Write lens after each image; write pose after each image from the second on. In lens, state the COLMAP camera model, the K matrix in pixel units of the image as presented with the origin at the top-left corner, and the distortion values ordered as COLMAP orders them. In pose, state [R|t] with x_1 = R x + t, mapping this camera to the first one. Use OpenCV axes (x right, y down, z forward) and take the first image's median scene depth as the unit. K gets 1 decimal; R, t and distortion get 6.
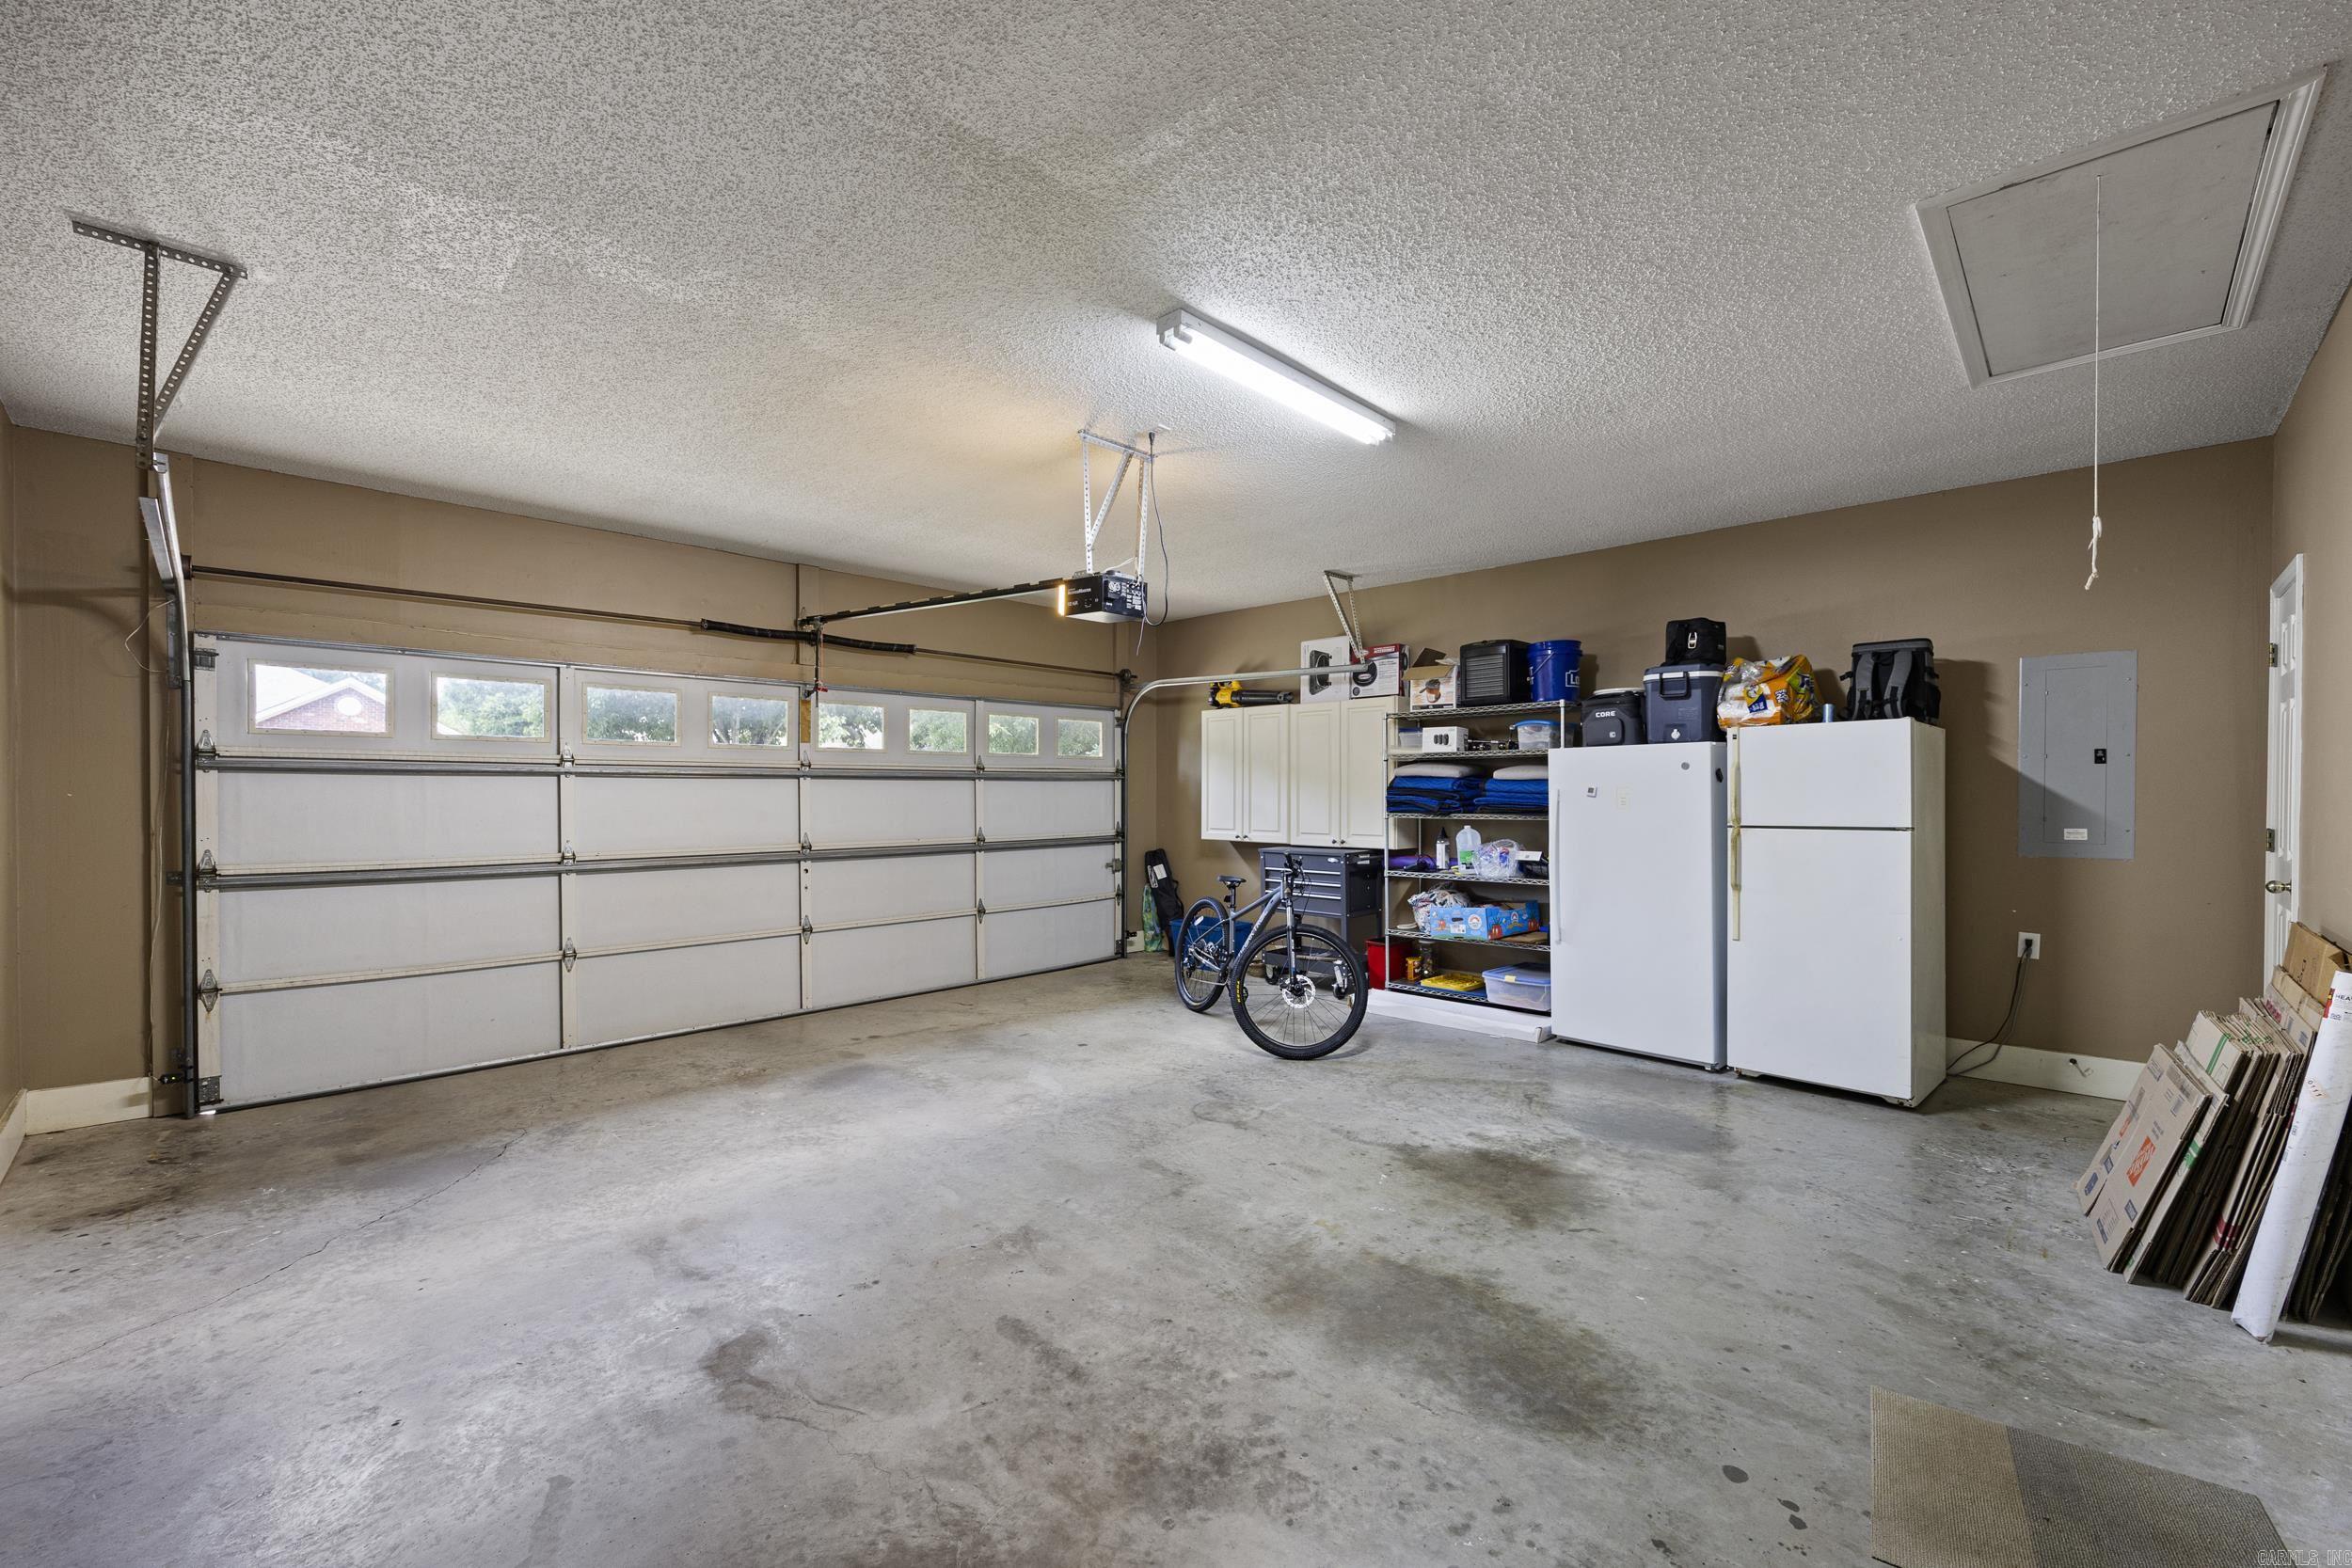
lens RADIAL K [[970.5, 0, 1179.4], [0, 970.5, 795.9], [0, 0, 1]] dist [-0.002389, 0.000128]
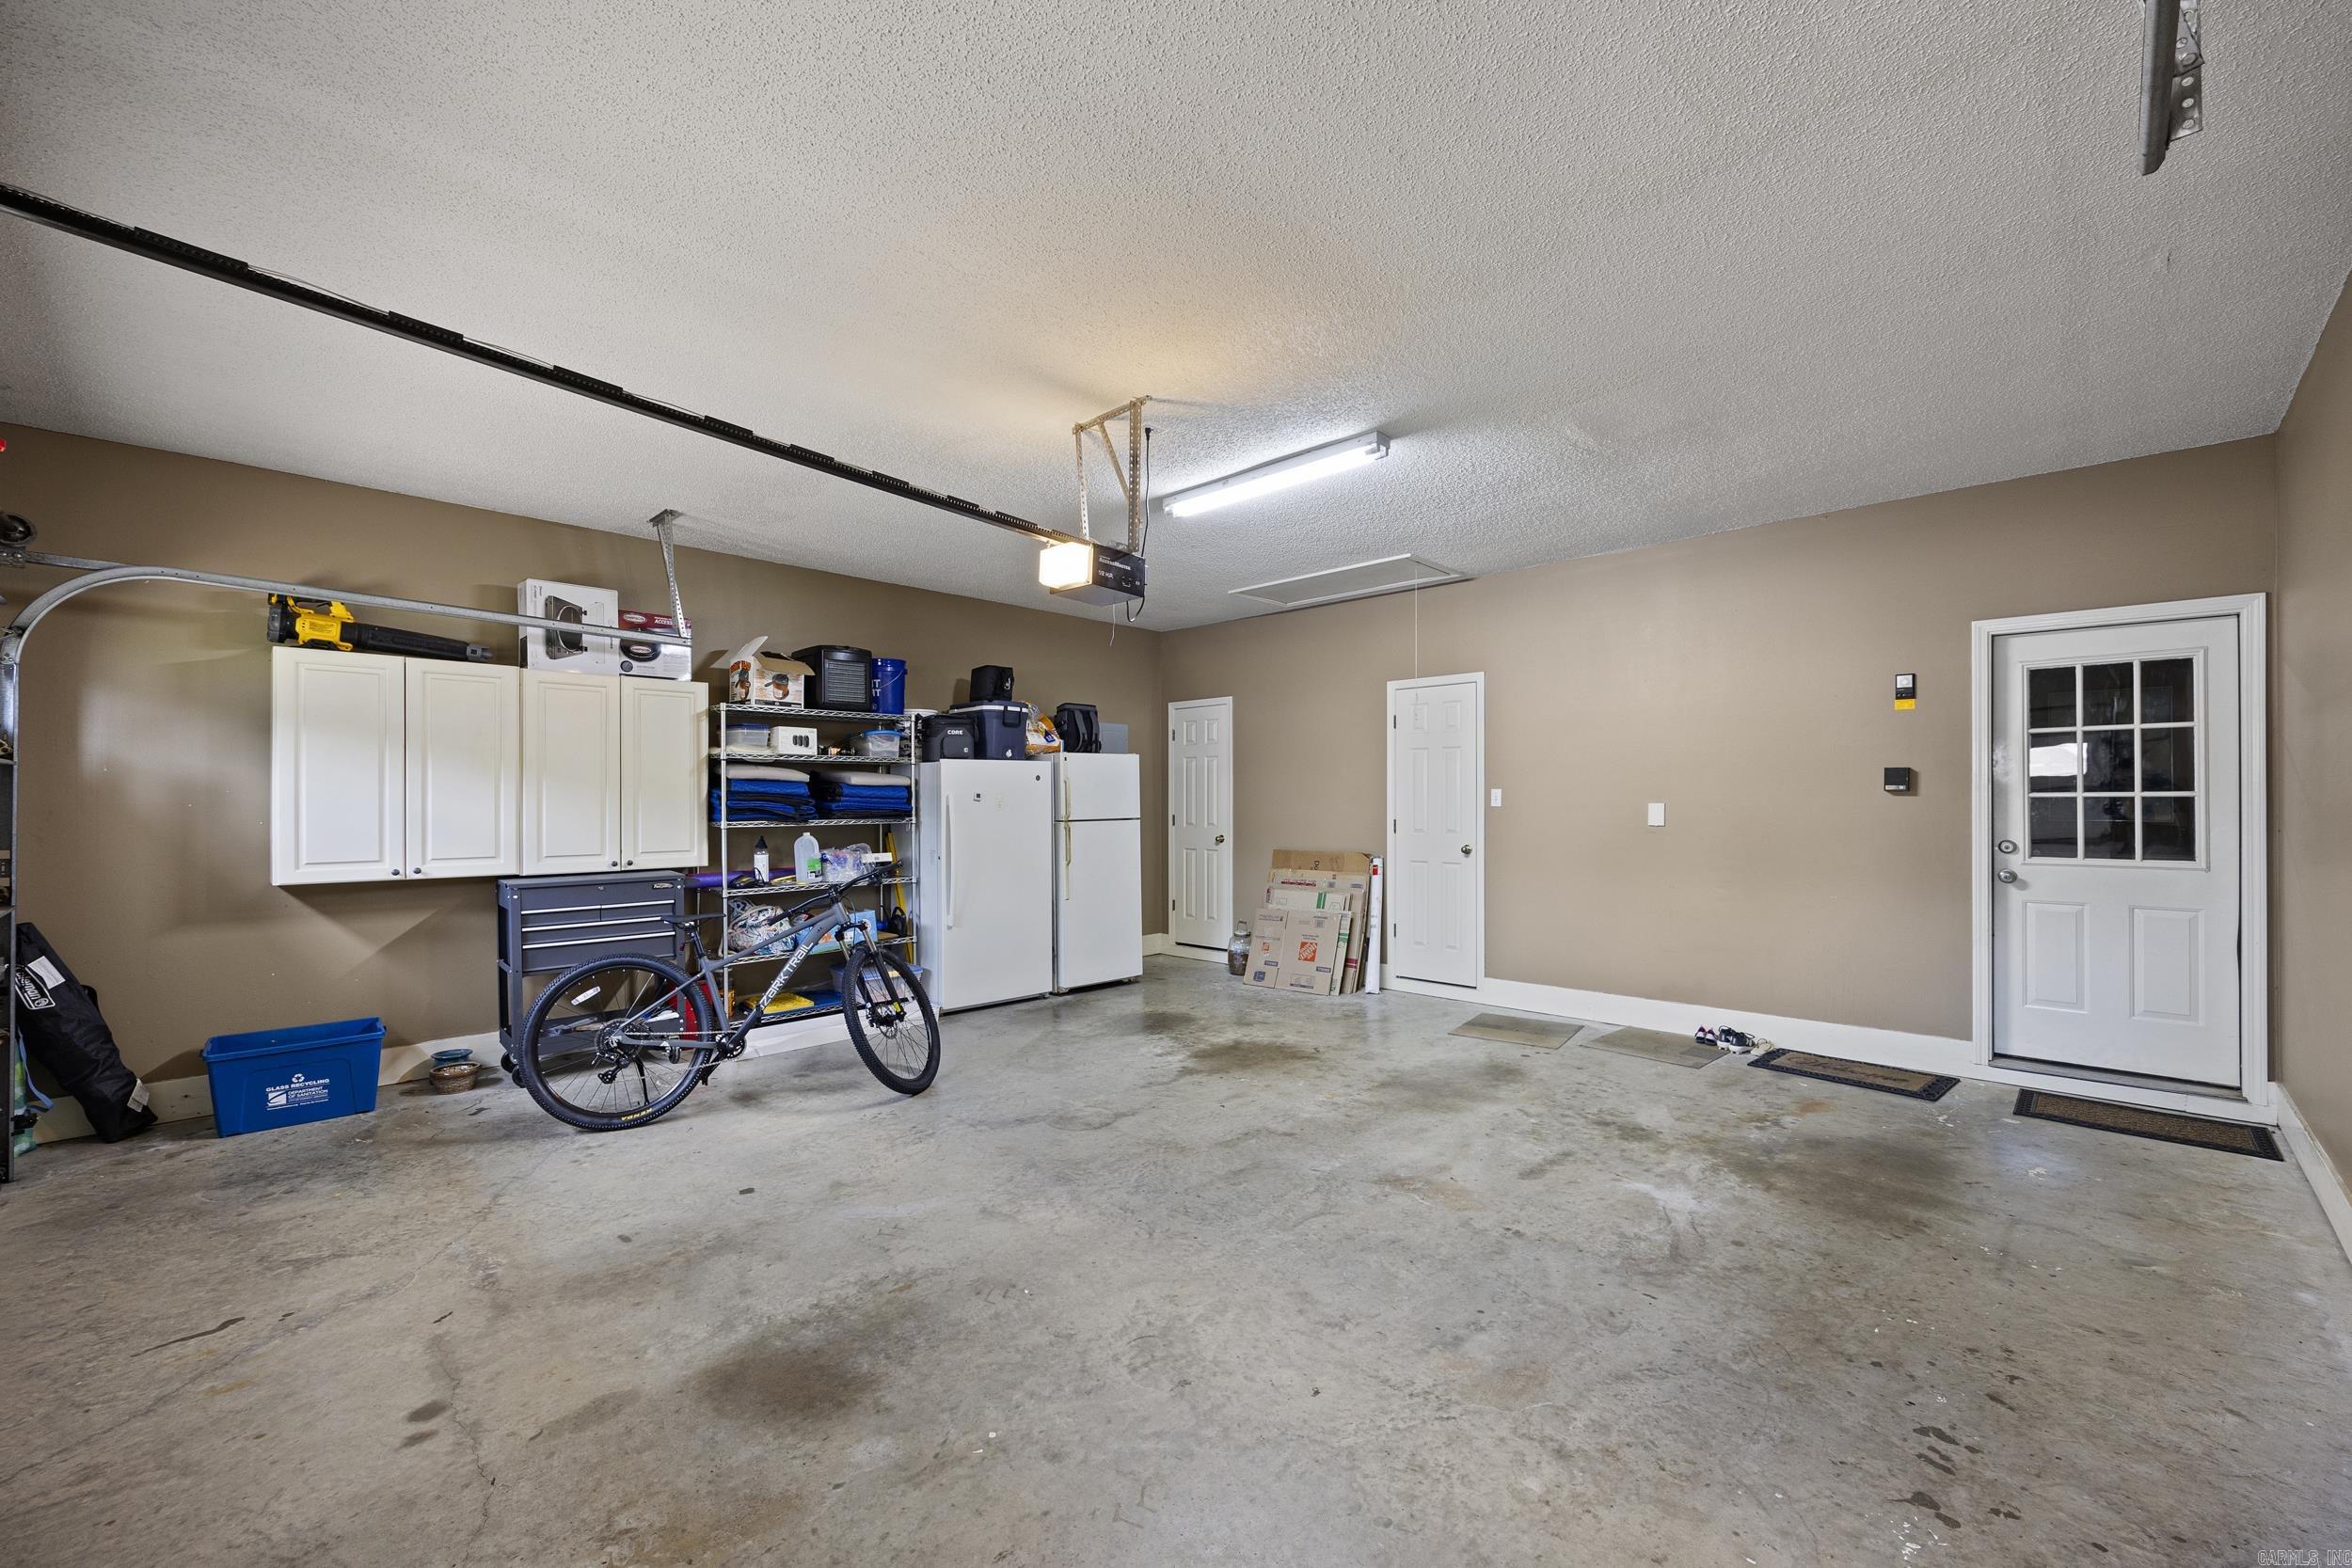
lens RADIAL K [[970.5, 0, 1179.2], [0, 970.5, 789.4], [0, 0, 1]] dist [-0.002389, 0.000128]
pose [[-0.022379, 0.014870, 0.999639, -0.860285], [0.008835, 0.999853, -0.014676, 0.007122], [-0.999711, 0.008504, -0.022507, 0.845534]]
